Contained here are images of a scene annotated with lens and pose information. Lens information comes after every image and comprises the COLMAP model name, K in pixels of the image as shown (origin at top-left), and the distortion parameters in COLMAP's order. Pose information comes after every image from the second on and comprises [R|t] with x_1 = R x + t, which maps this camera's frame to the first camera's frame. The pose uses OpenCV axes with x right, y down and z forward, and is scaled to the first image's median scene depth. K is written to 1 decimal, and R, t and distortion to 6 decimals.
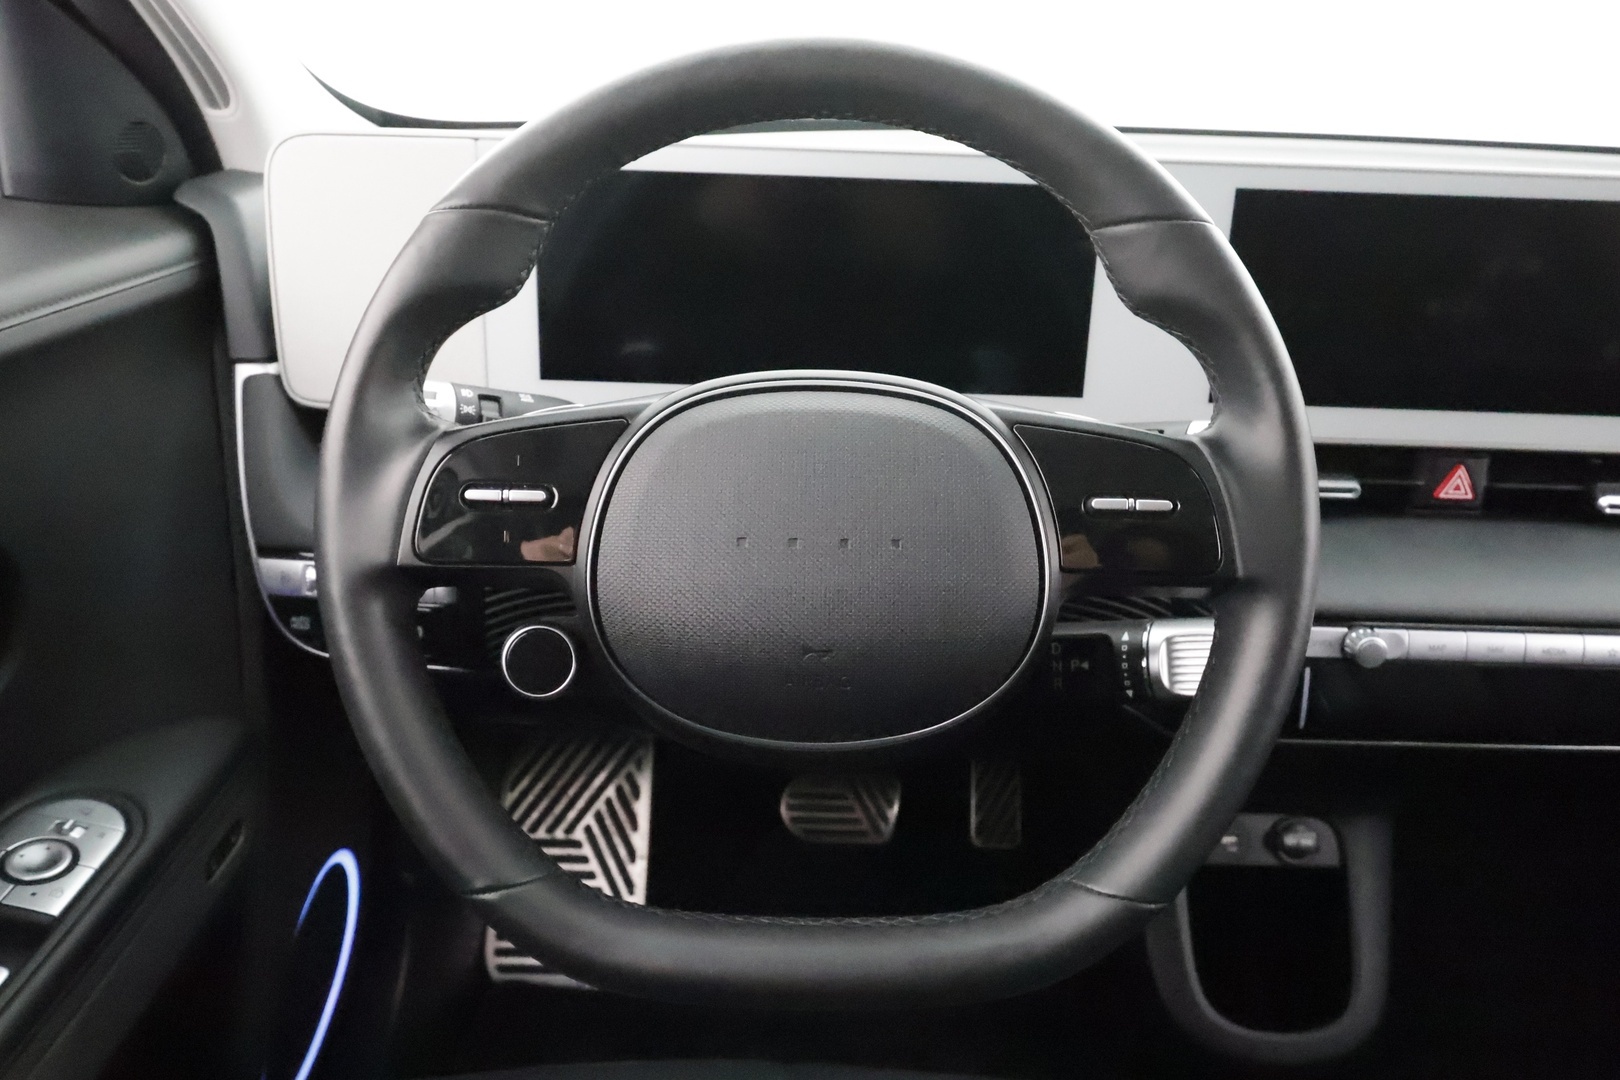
lens RADIAL K [[1145.9, 0, 815.4], [0, 1145.9, 532.8], [0, 0, 1]] dist [0.008233, 0.004313]
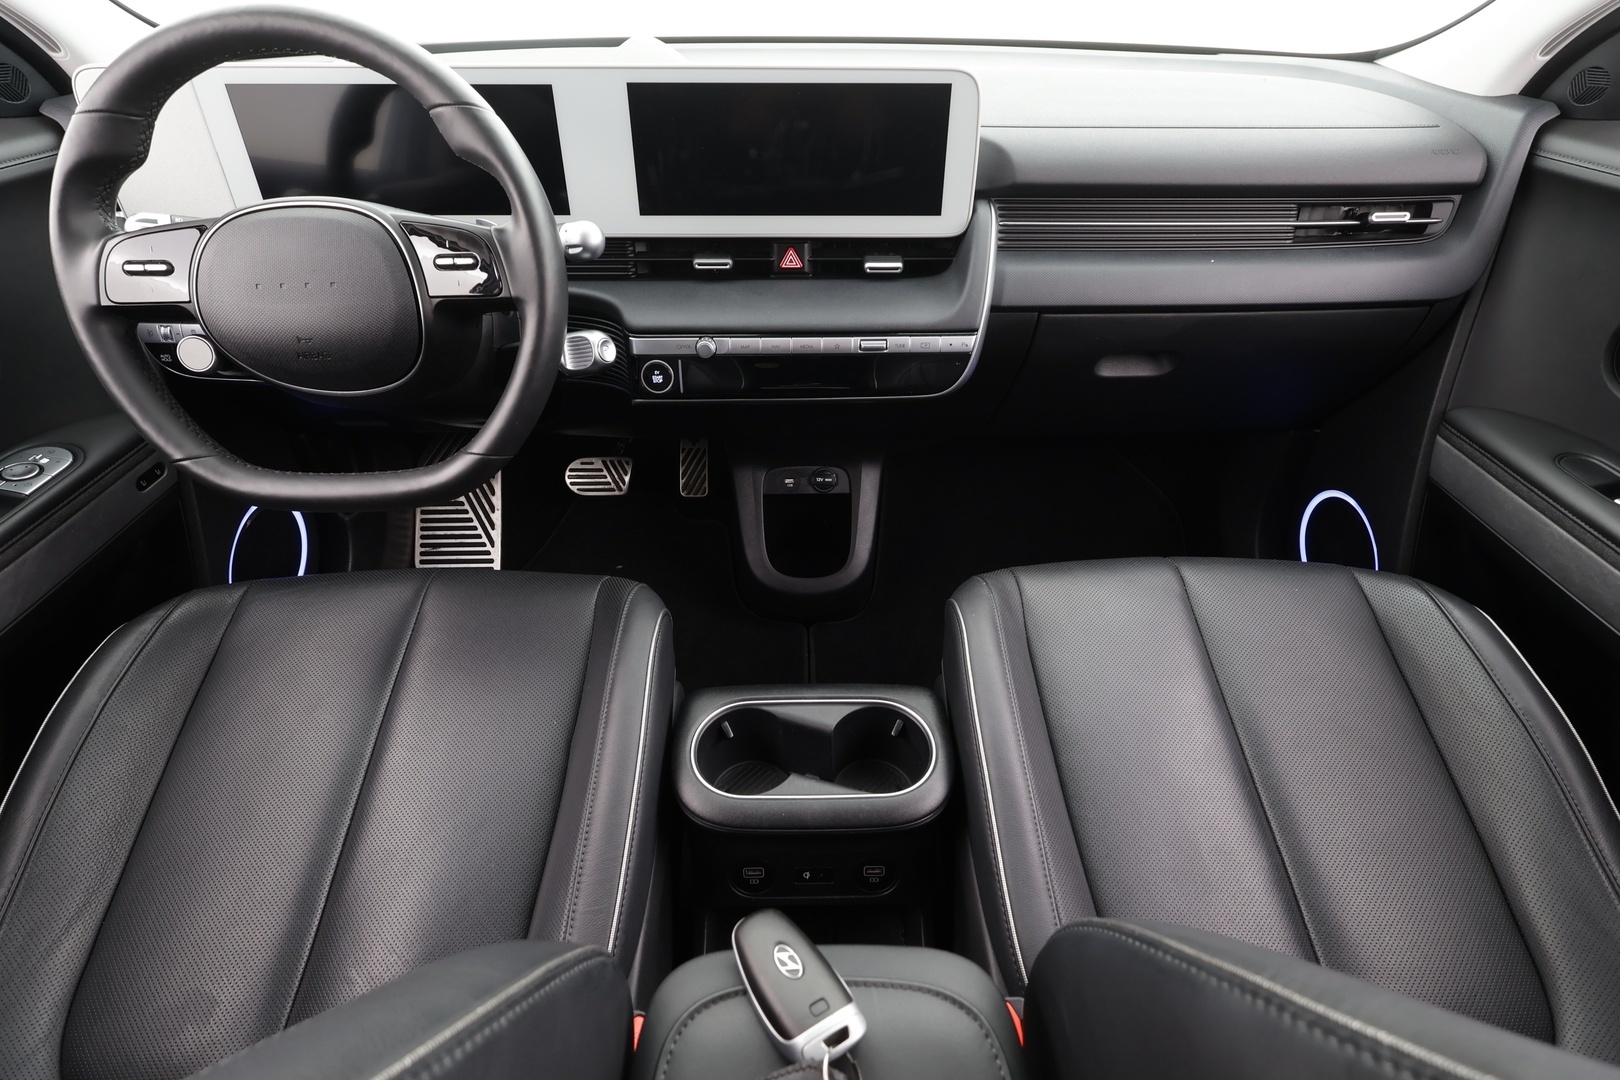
lens RADIAL K [[756.2, 0, 811.0], [0, 756.2, 537.6], [0, 0, 1]] dist [-0.002461, -0.000323]
pose [[0.999407, -0.034388, -0.001661, 0.576269], [0.033756, 0.969284, 0.243618, 0.094294], [-0.006767, -0.243529, 0.969870, -0.266680]]
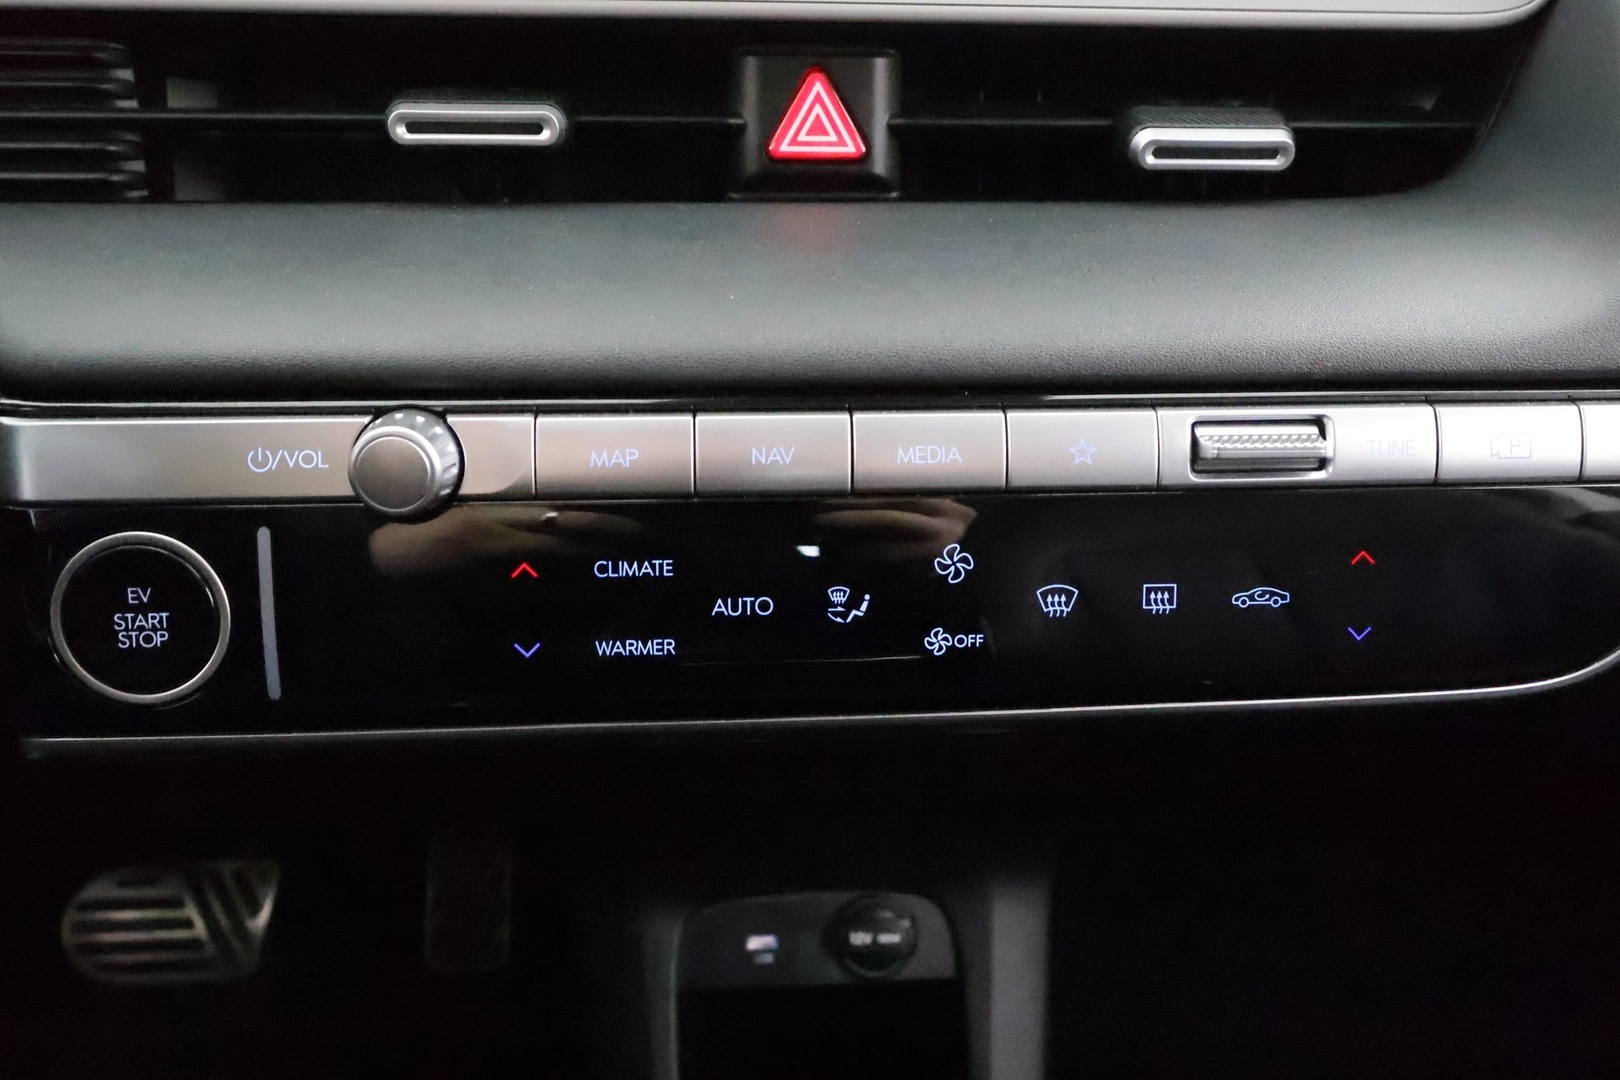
lens RADIAL K [[1301.9, 0, 799.9], [0, 1301.9, 528.4], [0, 0, 1]] dist [0.013959, 0.000113]
pose [[0.997508, -0.045859, 0.053611, 0.518646], [0.047377, 0.998502, -0.027386, 0.122485], [-0.052275, 0.029857, 0.998186, 0.520474]]
